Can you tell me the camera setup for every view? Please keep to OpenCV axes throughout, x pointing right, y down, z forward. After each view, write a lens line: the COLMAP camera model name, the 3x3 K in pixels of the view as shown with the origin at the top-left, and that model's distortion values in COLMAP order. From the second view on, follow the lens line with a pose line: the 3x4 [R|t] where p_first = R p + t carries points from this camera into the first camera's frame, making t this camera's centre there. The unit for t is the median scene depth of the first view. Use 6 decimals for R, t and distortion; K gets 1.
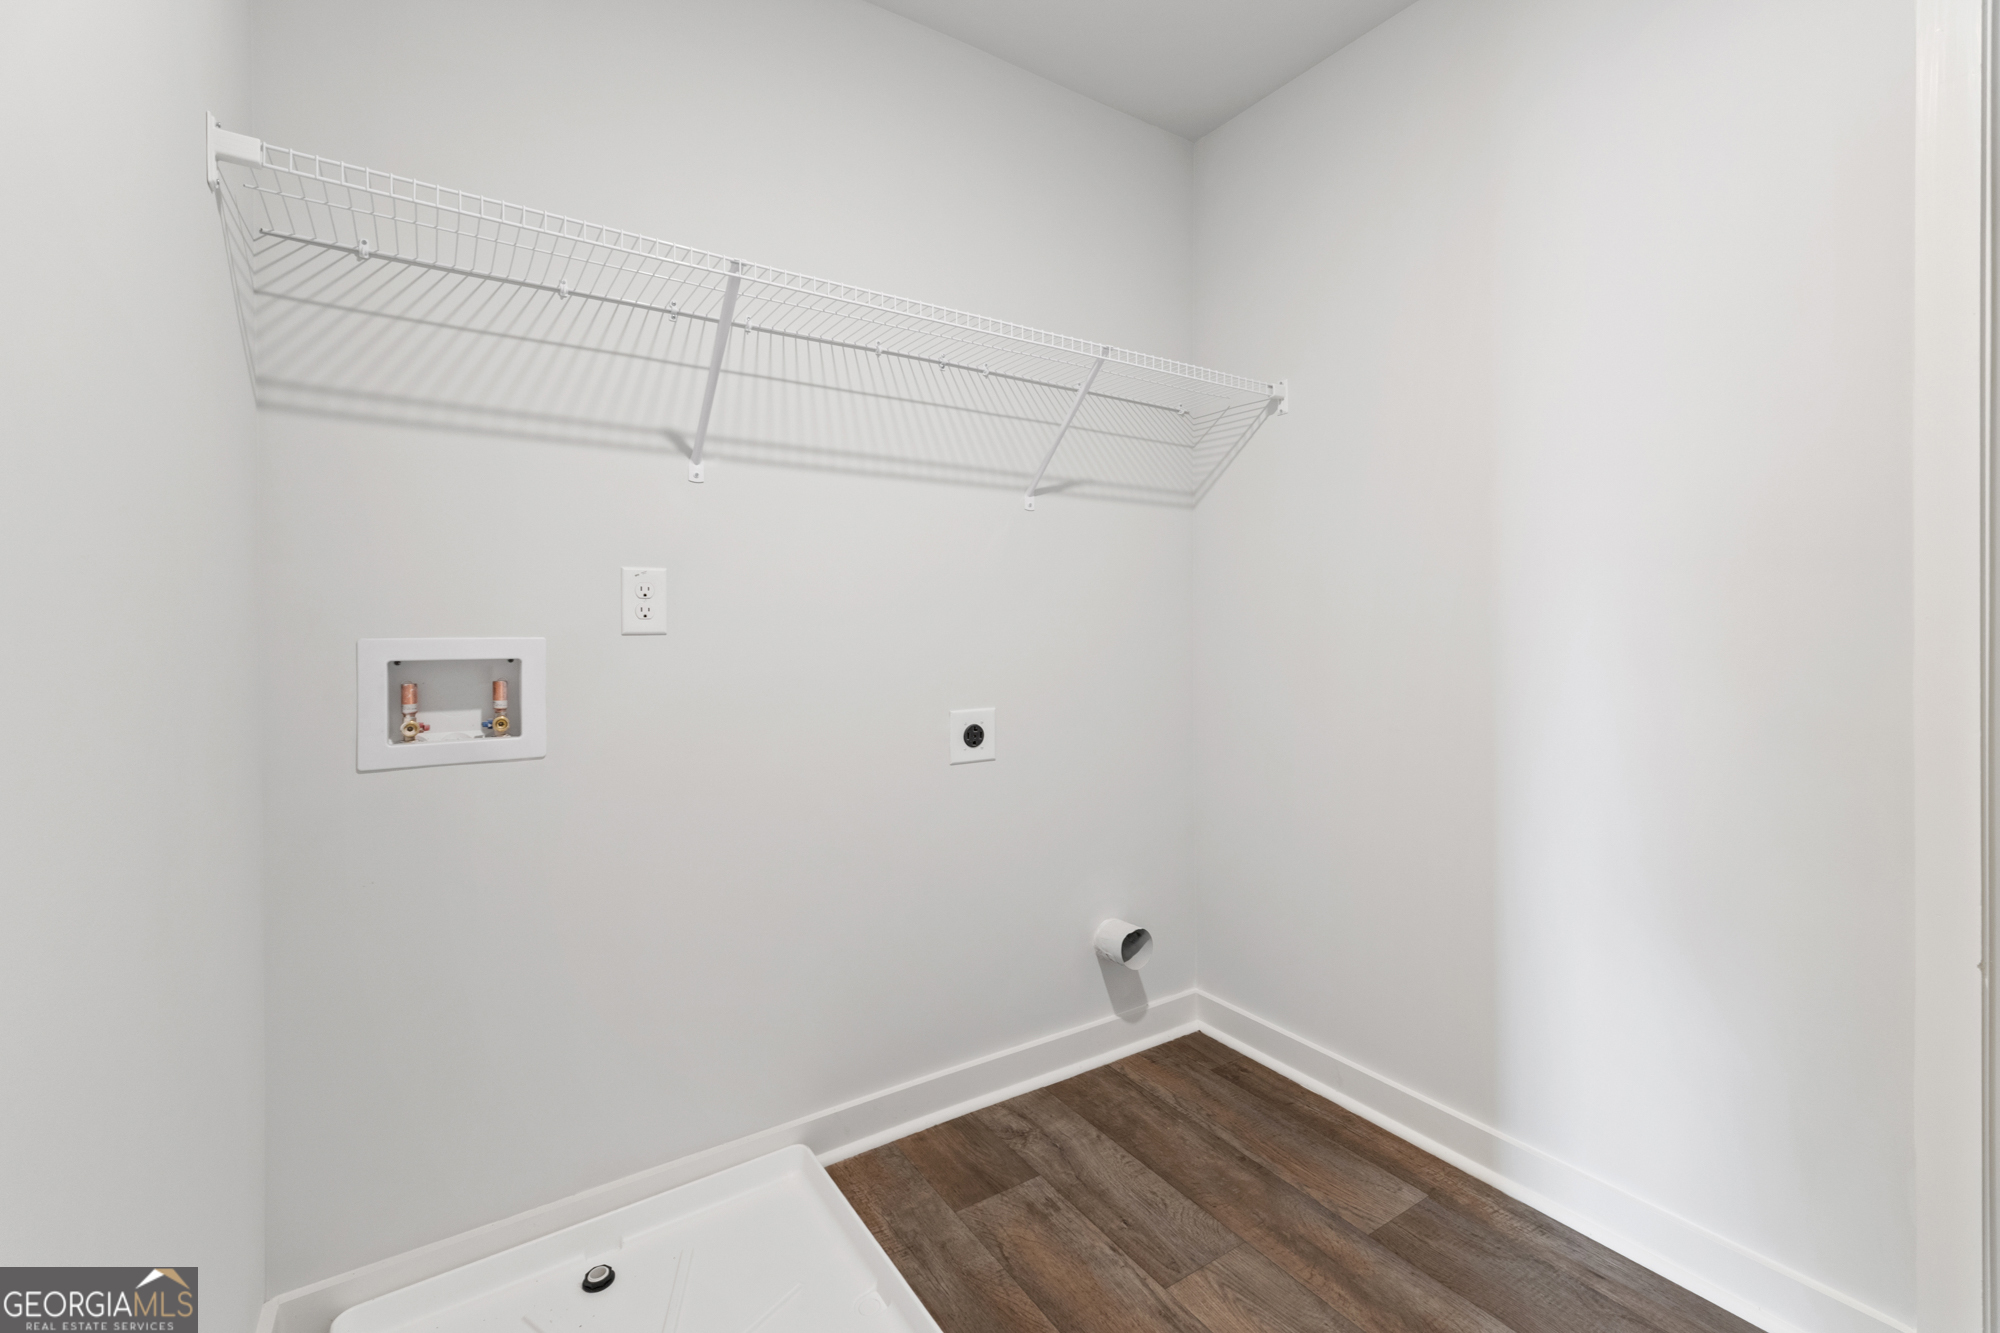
lens RADIAL K [[845.2, 0, 999.4], [0, 845.2, 667.3], [0, 0, 1]] dist [-0.000660, 0.000057]
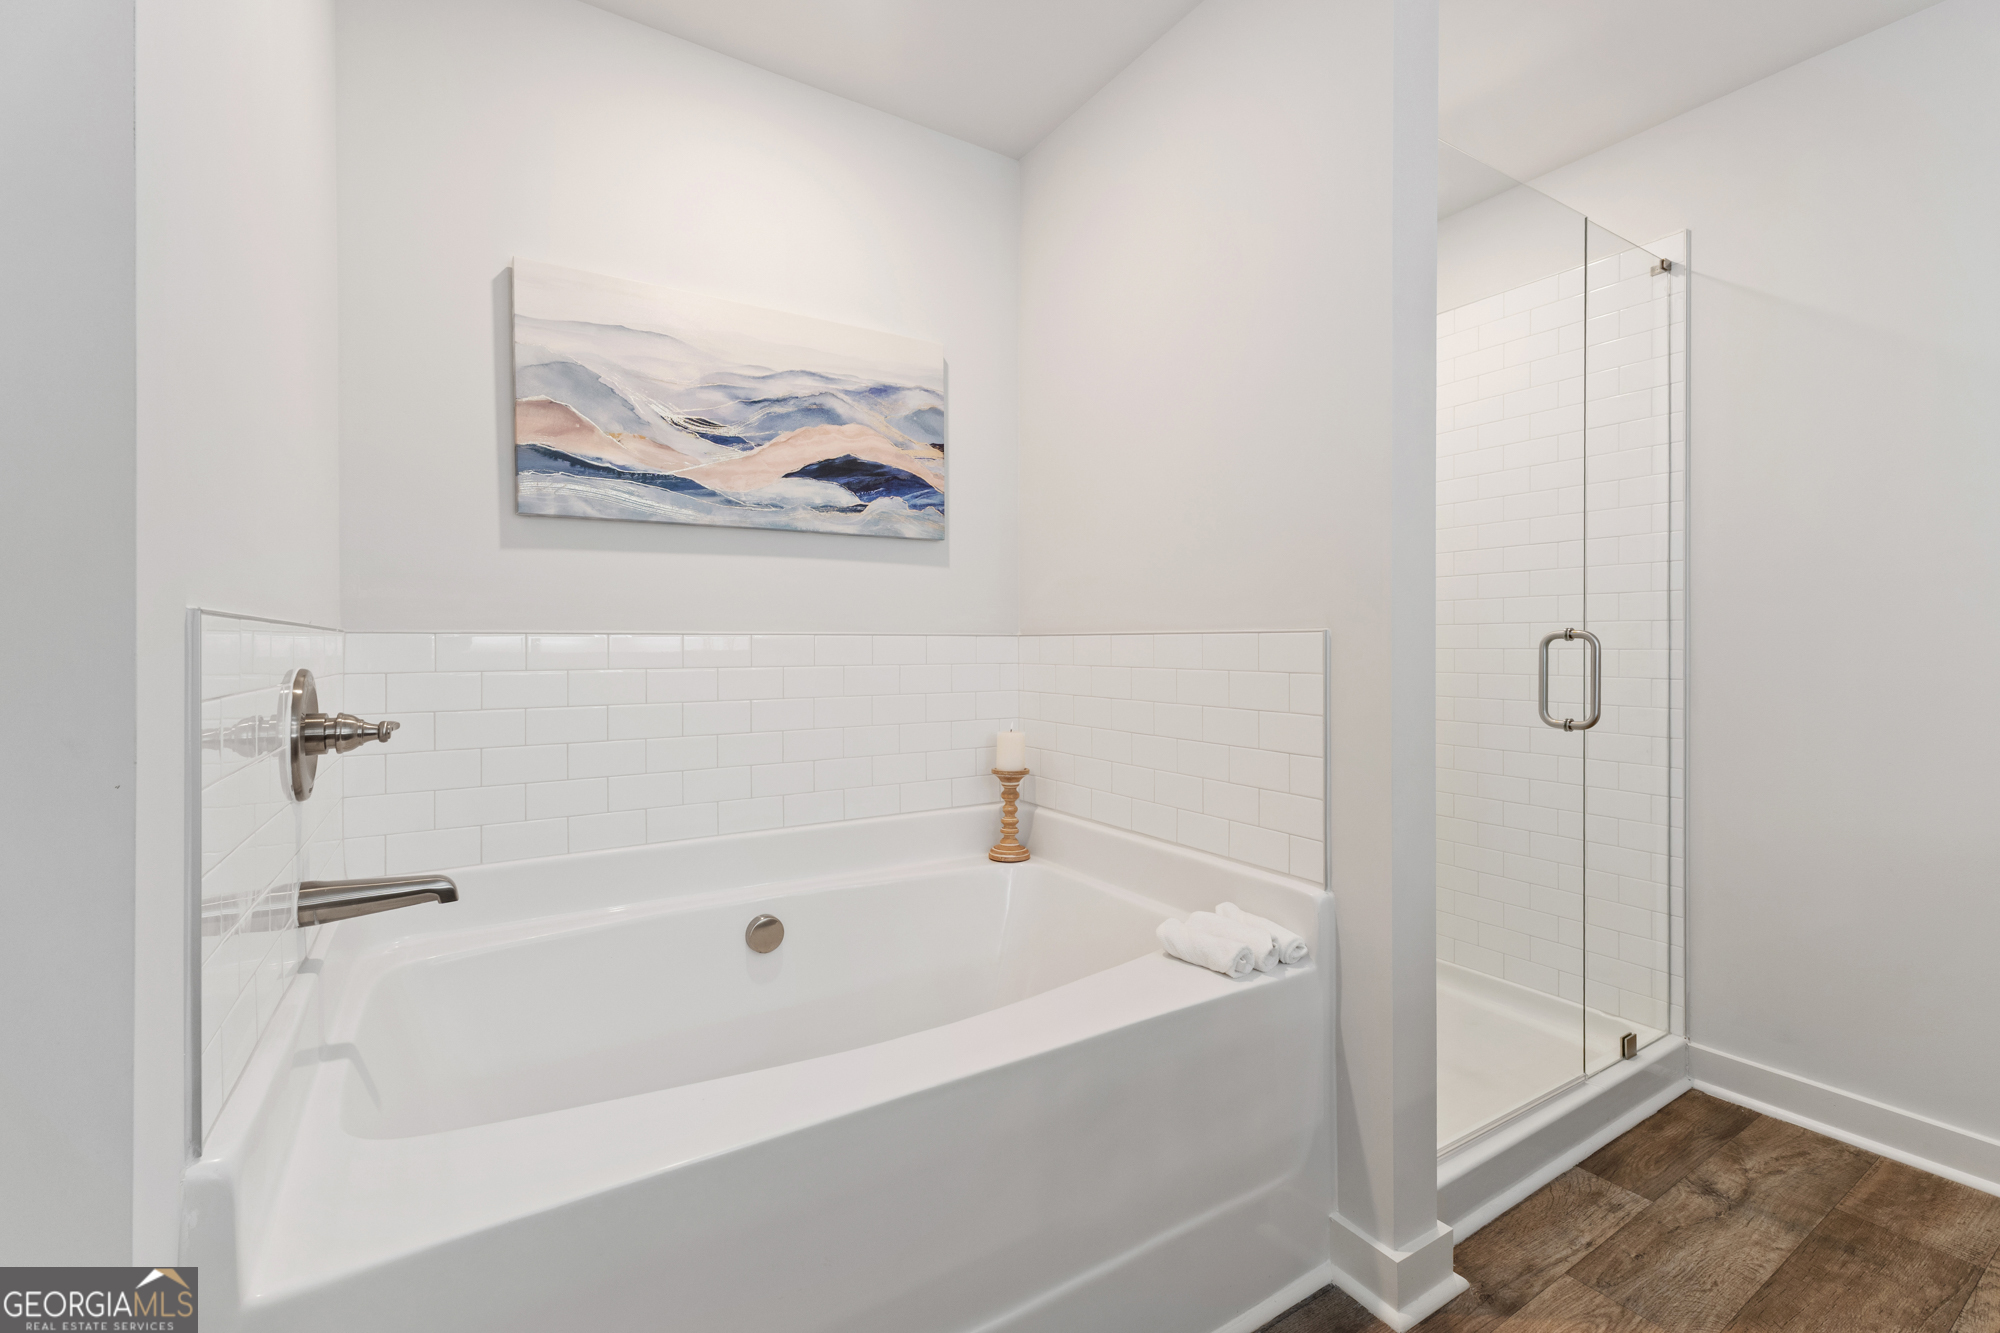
lens RADIAL K [[845.2, 0, 998.5], [0, 845.2, 658.2], [0, 0, 1]] dist [-0.000660, 0.000057]
pose [[-0.029479, 0.006117, -0.999547, 1.048346], [-0.046768, 0.998878, 0.007492, 0.010897], [0.998471, 0.046967, -0.029159, 0.260302]]
